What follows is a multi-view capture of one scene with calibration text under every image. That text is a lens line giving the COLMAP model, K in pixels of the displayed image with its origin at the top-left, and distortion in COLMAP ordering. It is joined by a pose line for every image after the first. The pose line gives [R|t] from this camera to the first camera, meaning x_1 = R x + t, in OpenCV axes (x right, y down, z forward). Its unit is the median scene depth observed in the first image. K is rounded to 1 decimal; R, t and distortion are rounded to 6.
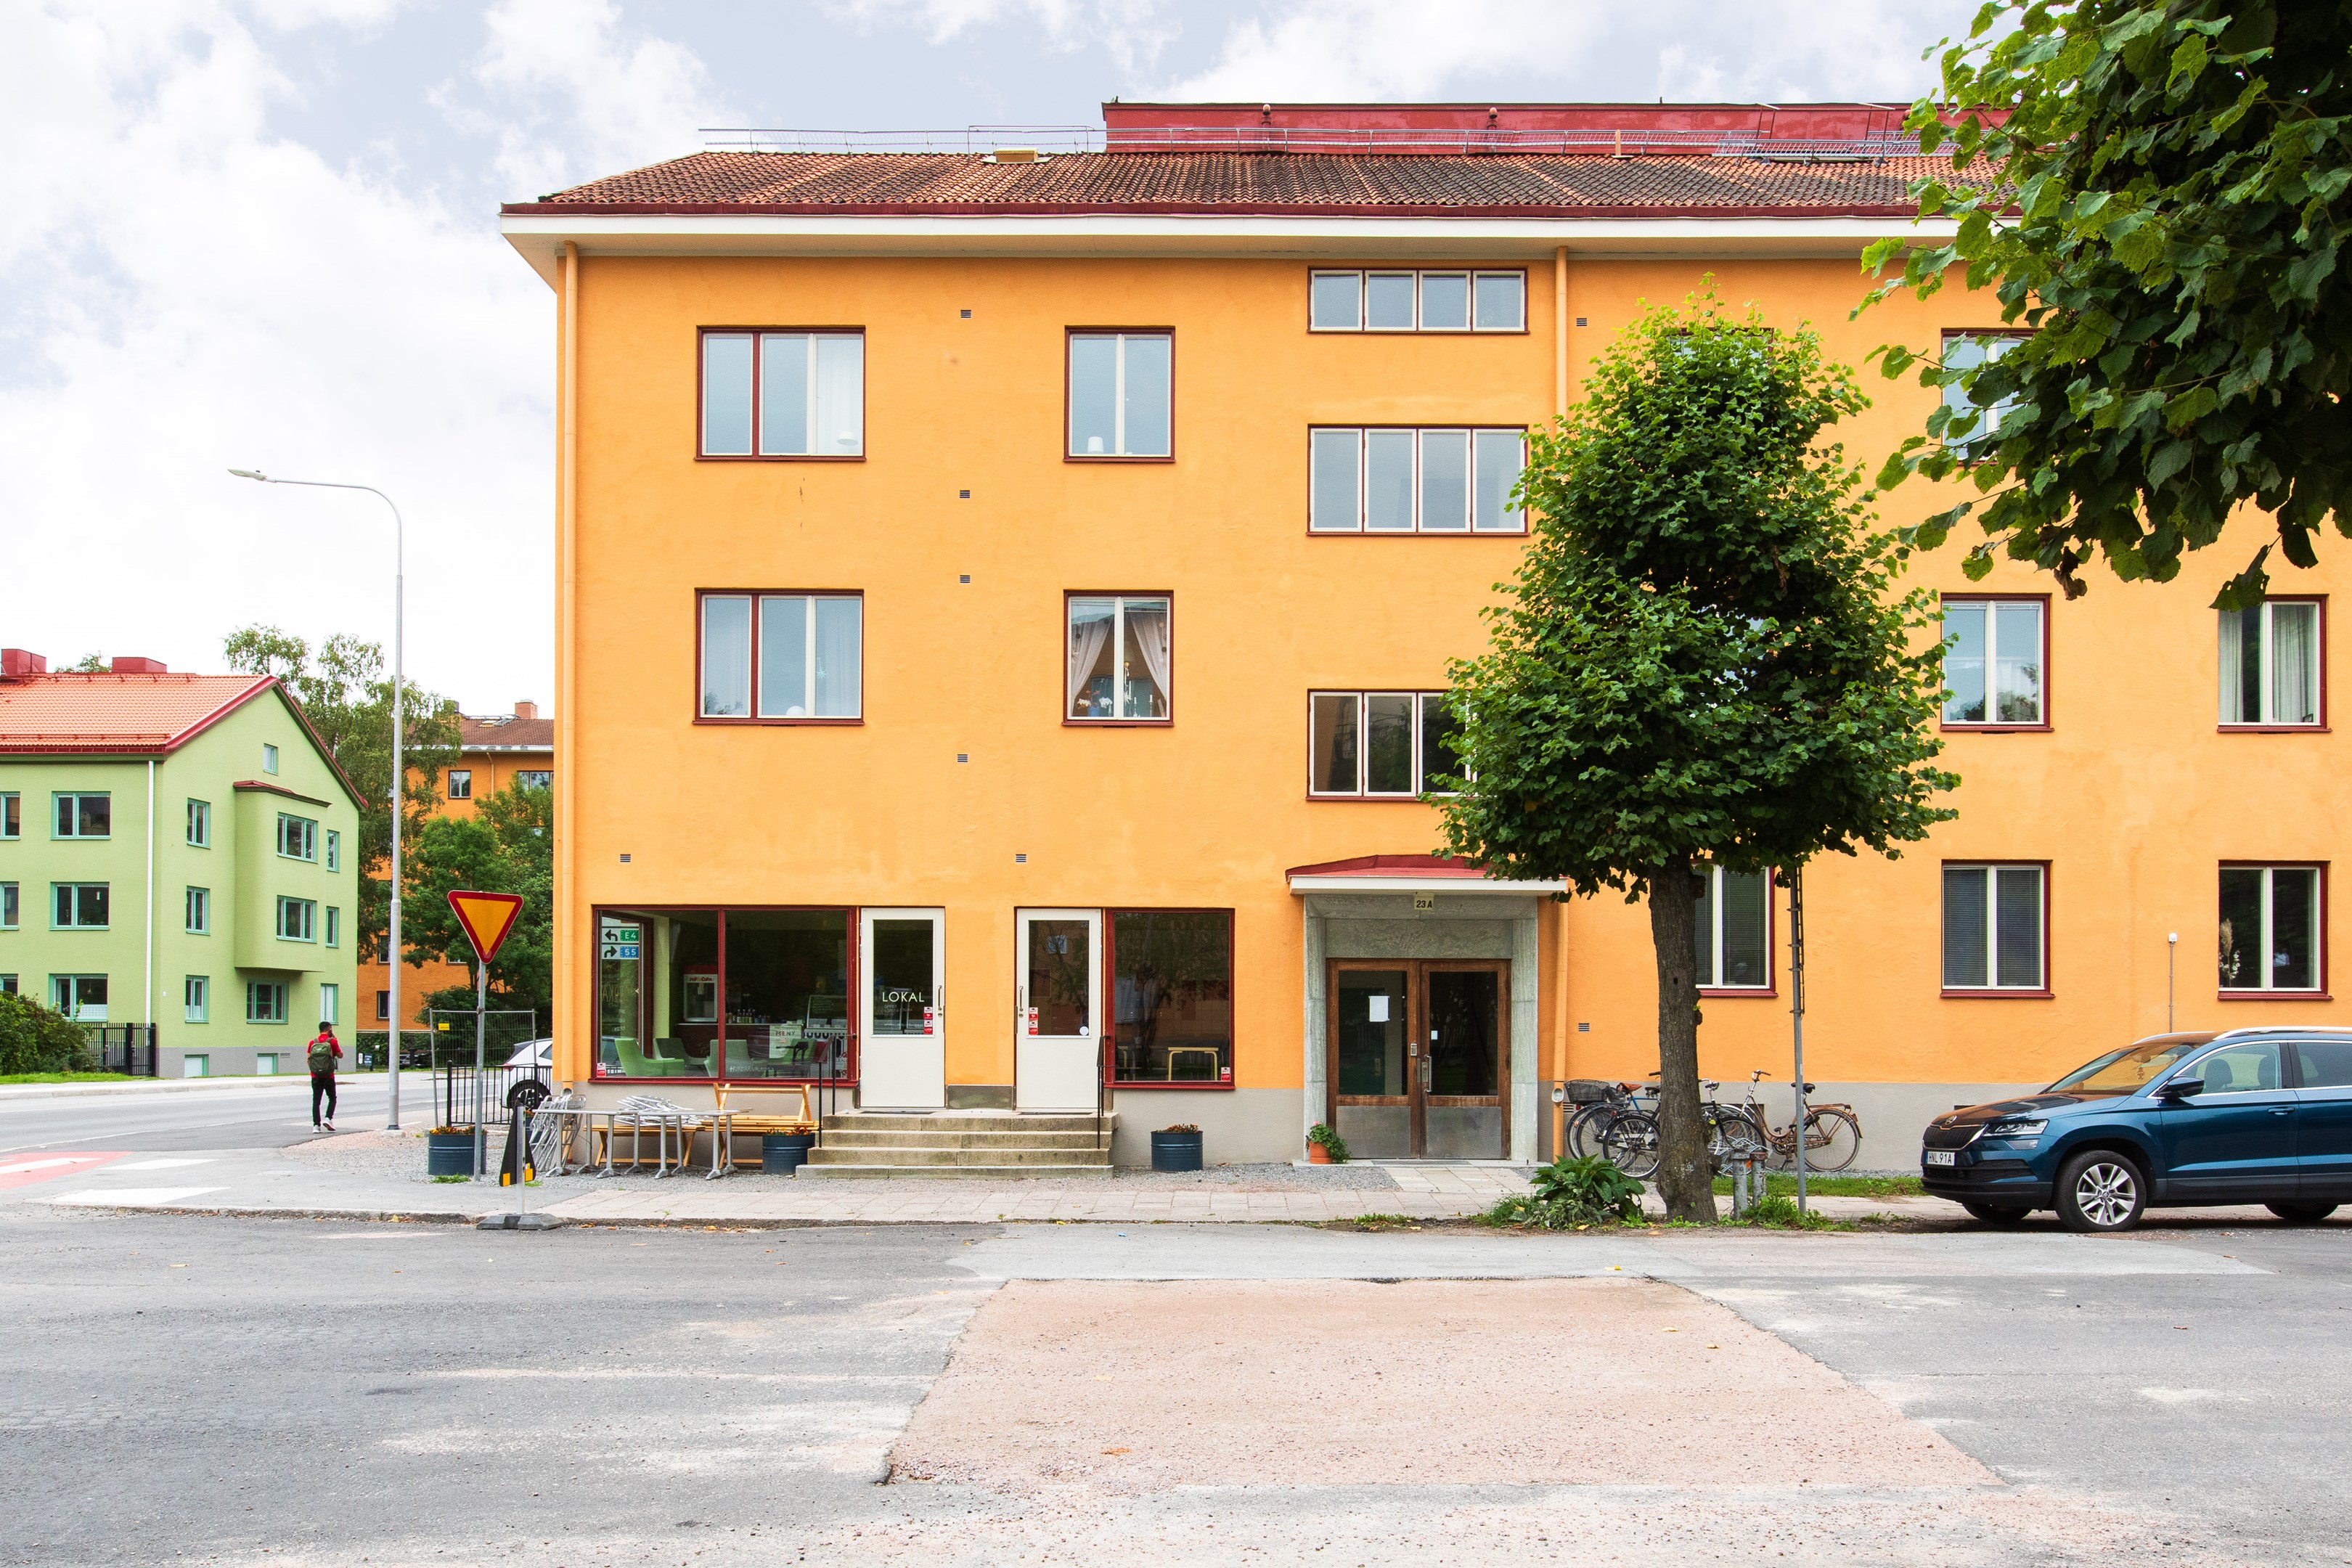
lens RADIAL K [[1451.1, 0, 1172.8], [0, 1451.1, 790.0], [0, 0, 1]] dist [0.008380, 0.000259]
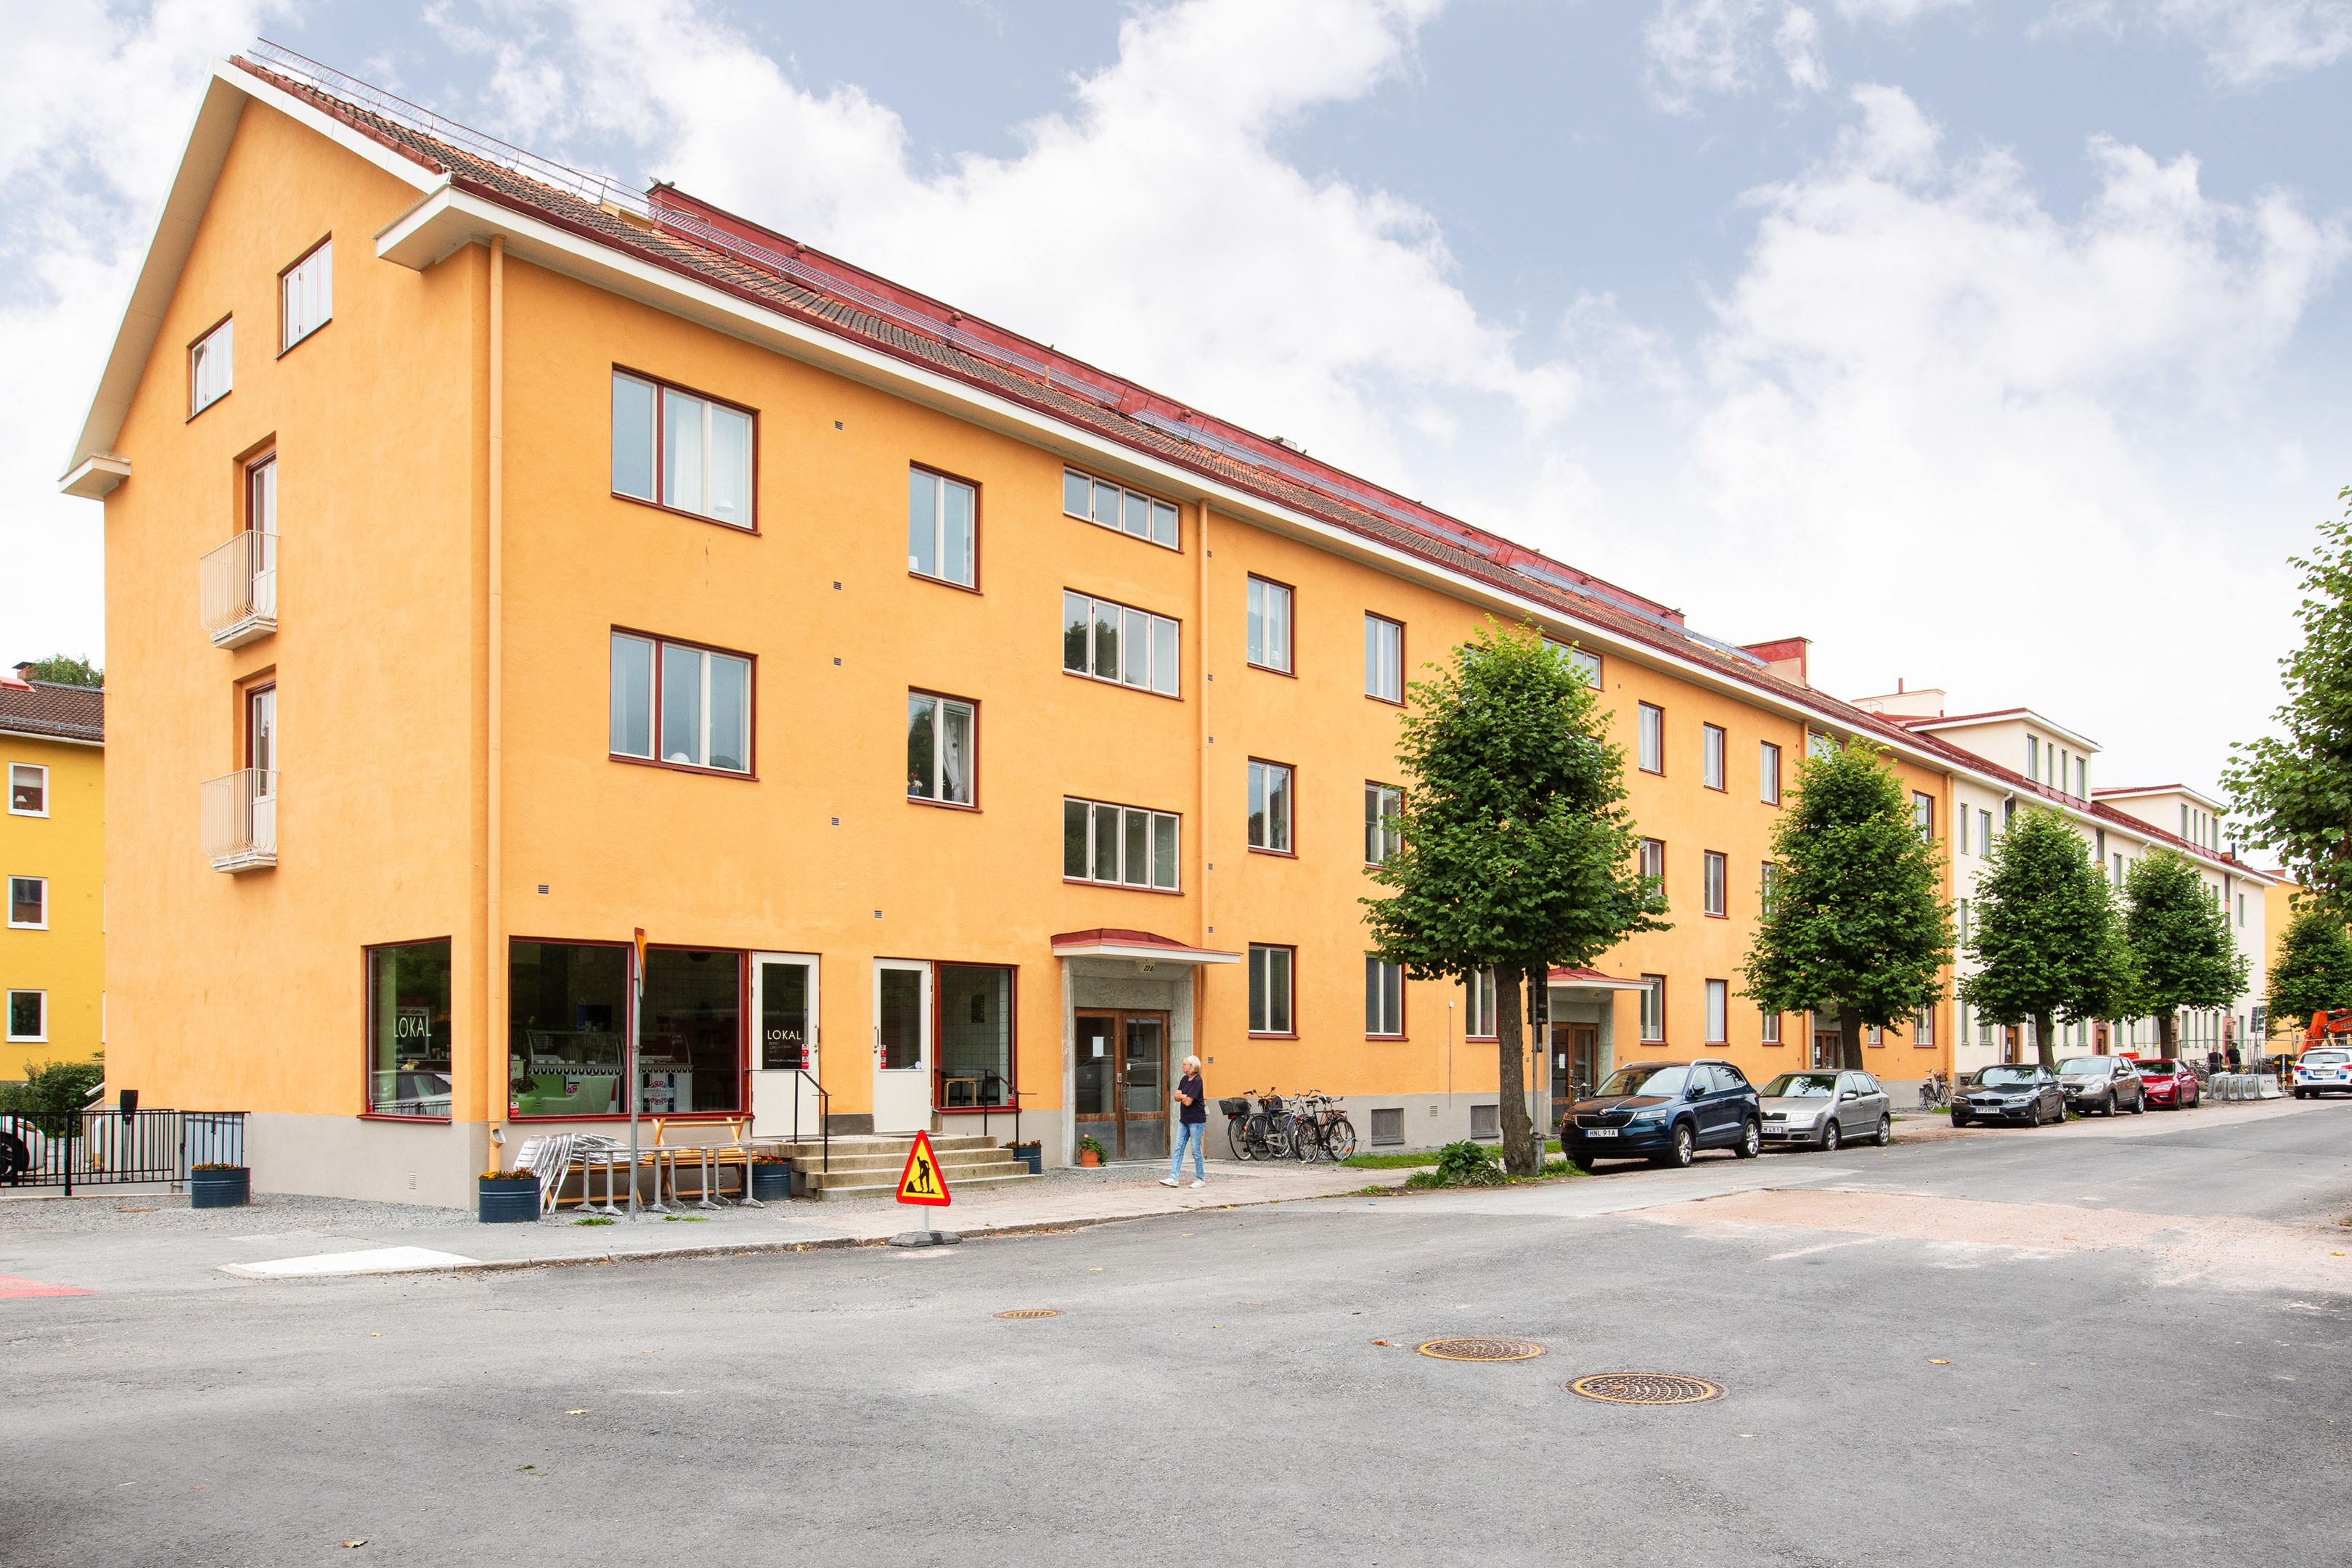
lens RADIAL K [[1388.2, 0, 1005.4], [0, 1388.2, 787.9], [0, 0, 1]] dist [0.000563, 0.008905]
pose [[0.771073, 0.117895, 0.625738, -0.729701], [-0.099394, 0.992949, -0.064602, 0.008727], [-0.628942, -0.012382, 0.777354, 0.083716]]
